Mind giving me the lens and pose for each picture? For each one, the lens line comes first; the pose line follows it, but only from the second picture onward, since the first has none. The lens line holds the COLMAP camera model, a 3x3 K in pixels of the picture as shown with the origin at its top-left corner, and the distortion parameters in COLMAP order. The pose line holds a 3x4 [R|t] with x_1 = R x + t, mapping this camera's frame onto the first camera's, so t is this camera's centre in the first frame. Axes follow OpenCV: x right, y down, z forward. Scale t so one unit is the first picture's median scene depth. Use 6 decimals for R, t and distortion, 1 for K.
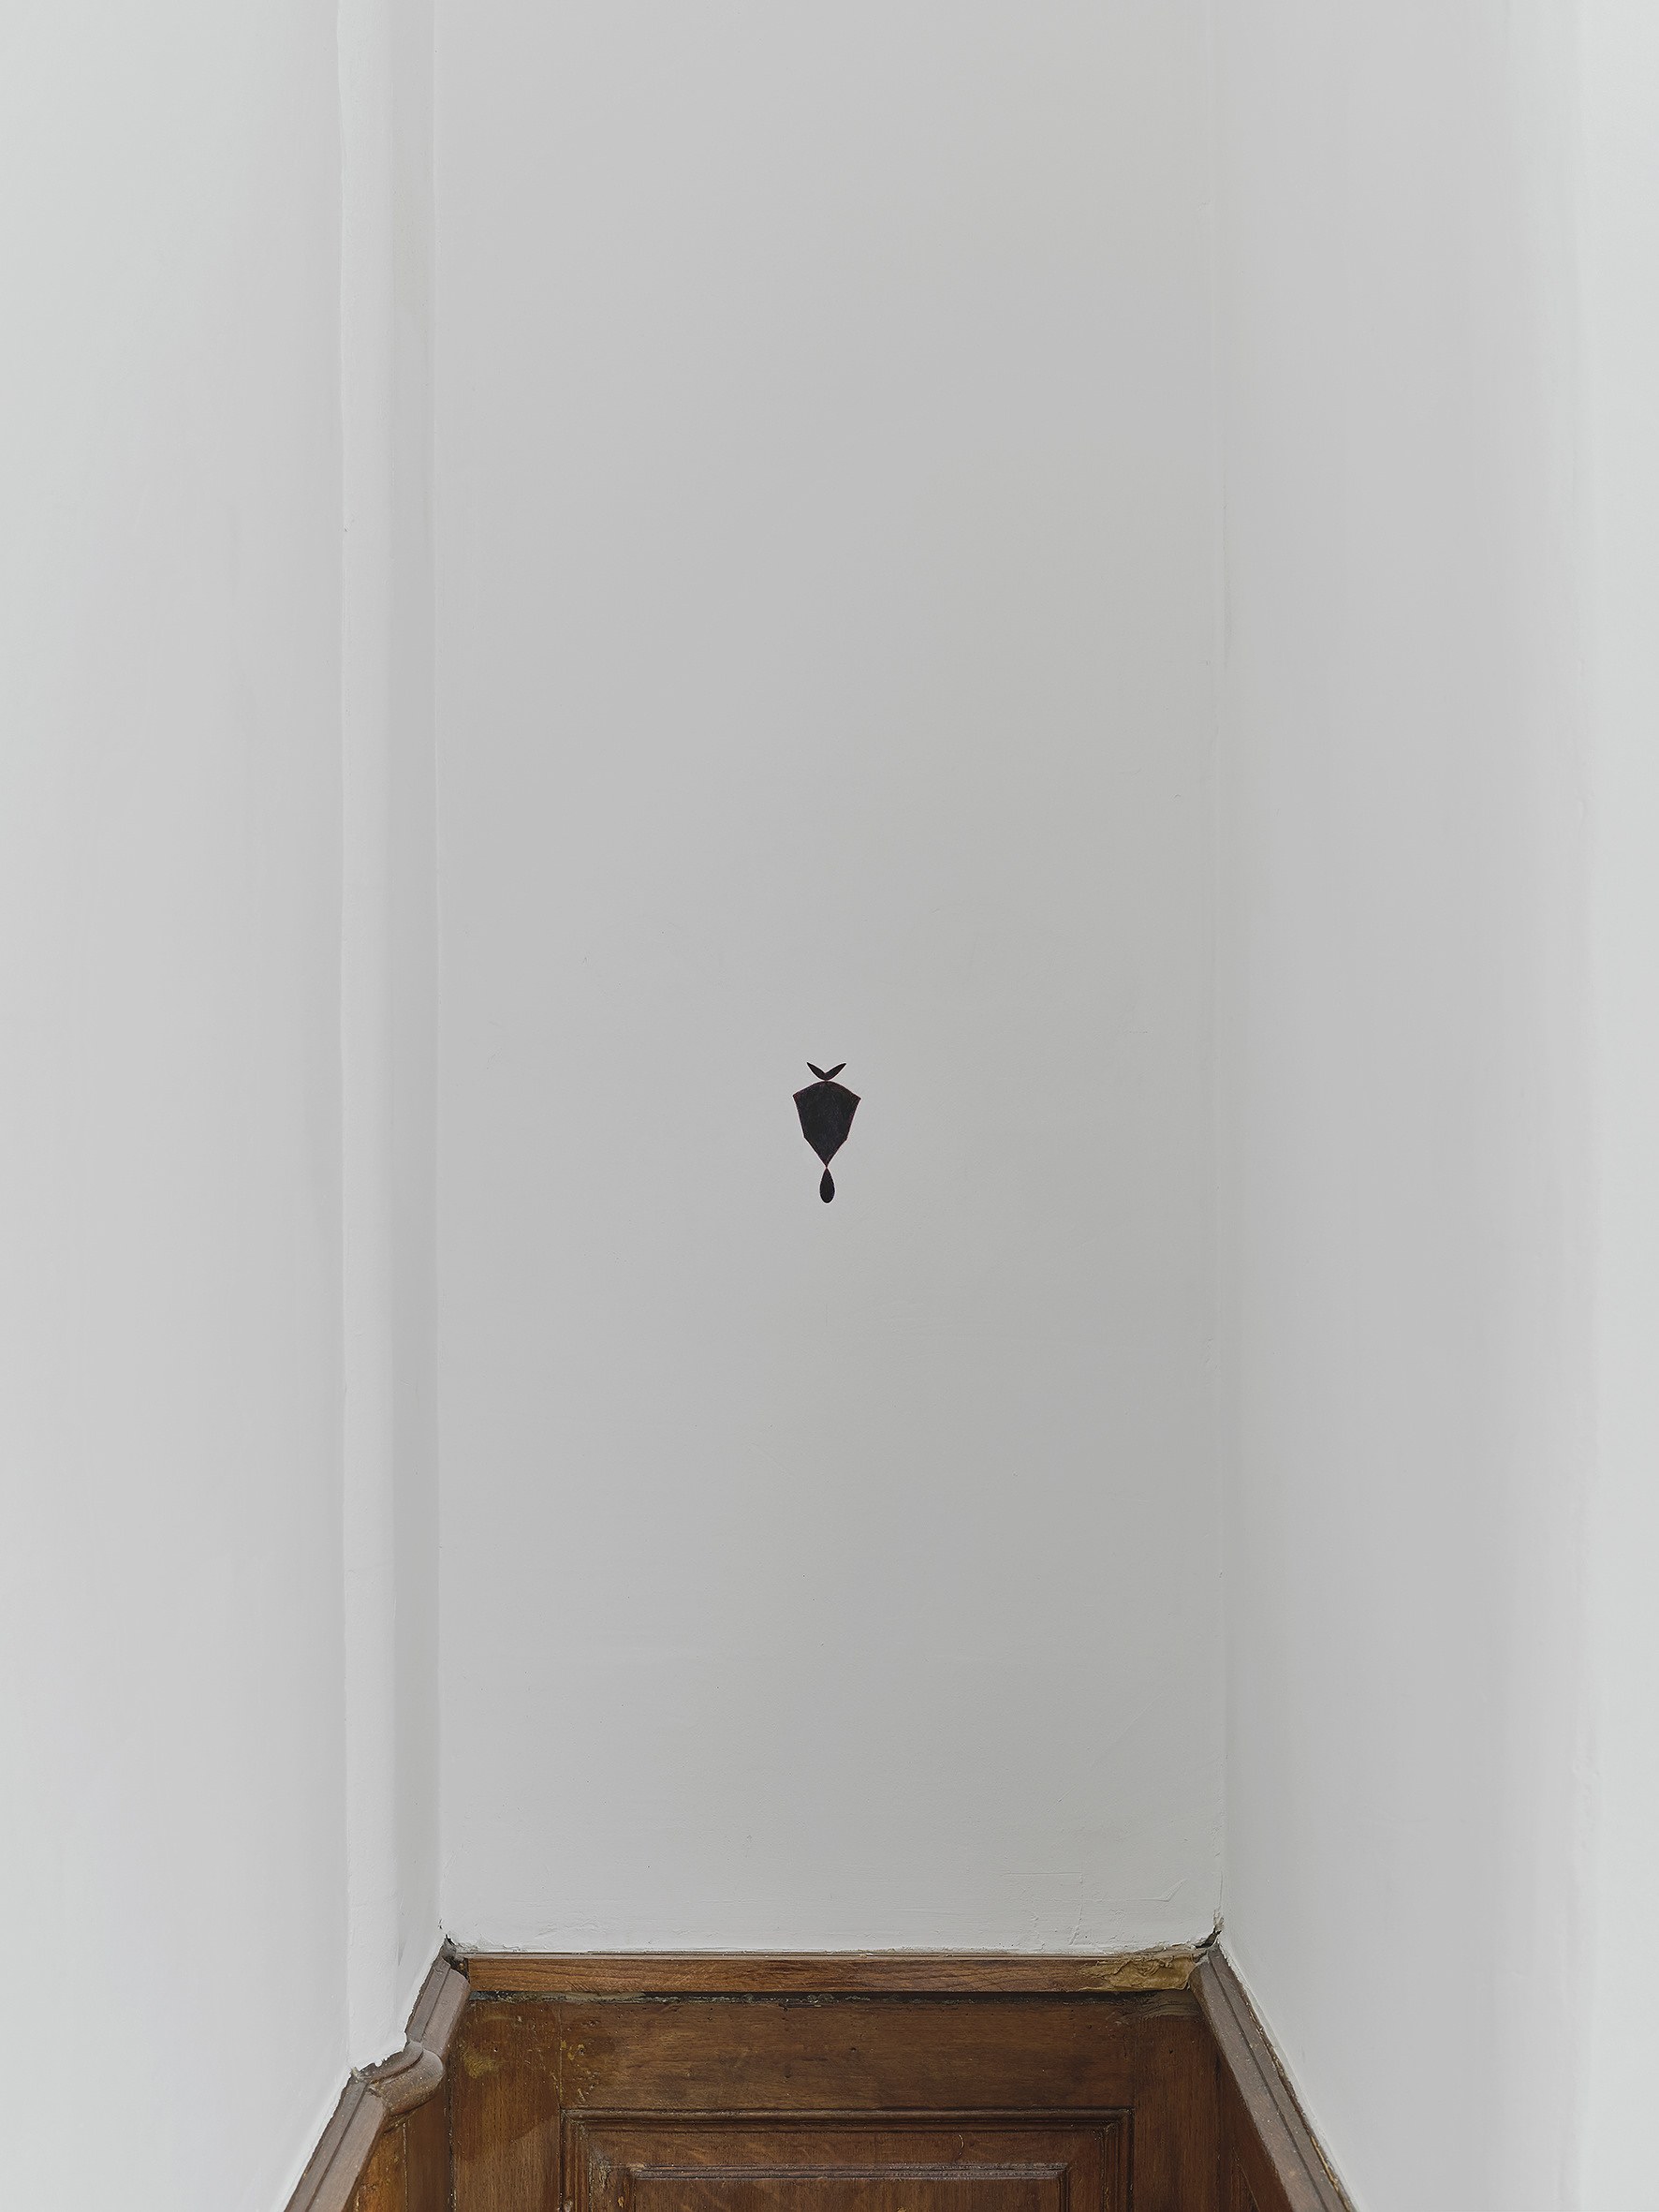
lens RADIAL K [[2898.1, 0, 829.2], [0, 2898.1, 1107.8], [0, 0, 1]] dist [0.003954, 0.000000]
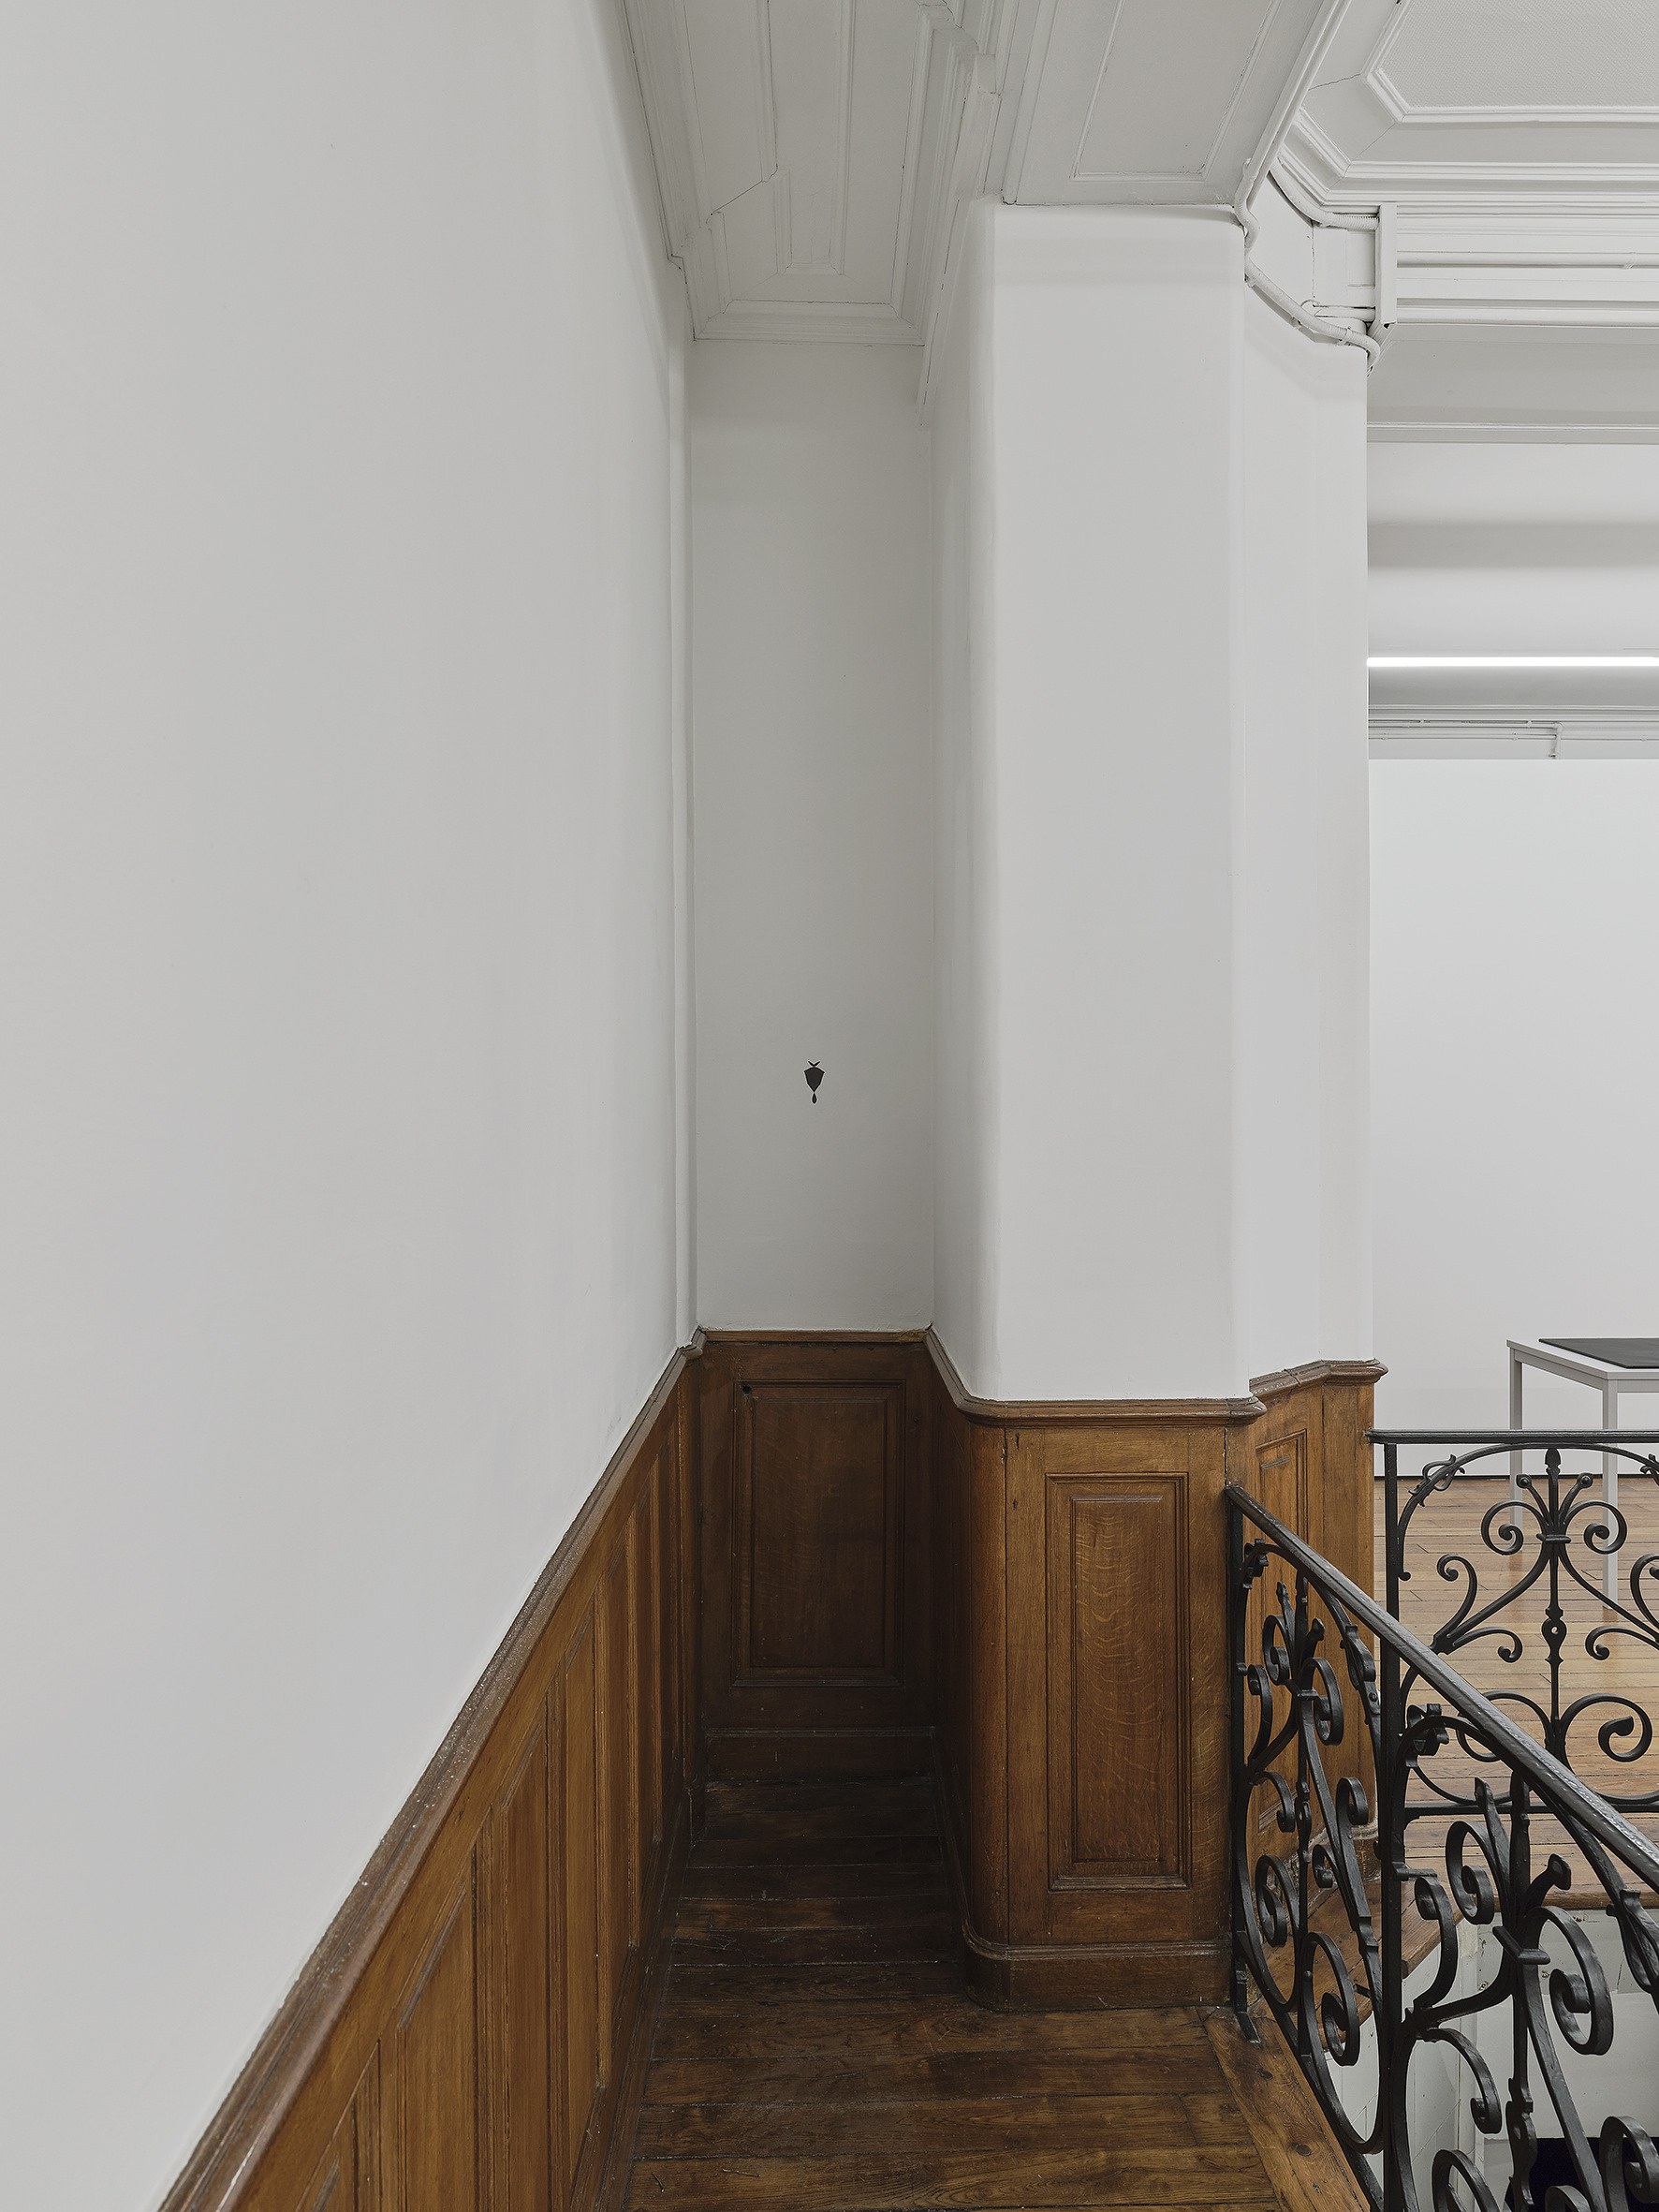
lens RADIAL K [[1354.7, 0, 831.8], [0, 1354.7, 1105.4], [0, 0, 1]] dist [-0.000121, -0.000003]
pose [[0.999979, 0.003596, 0.005408, 0.010731], [-0.003643, 0.999956, 0.008675, 0.020903], [-0.005377, -0.008695, 0.999948, -0.544411]]
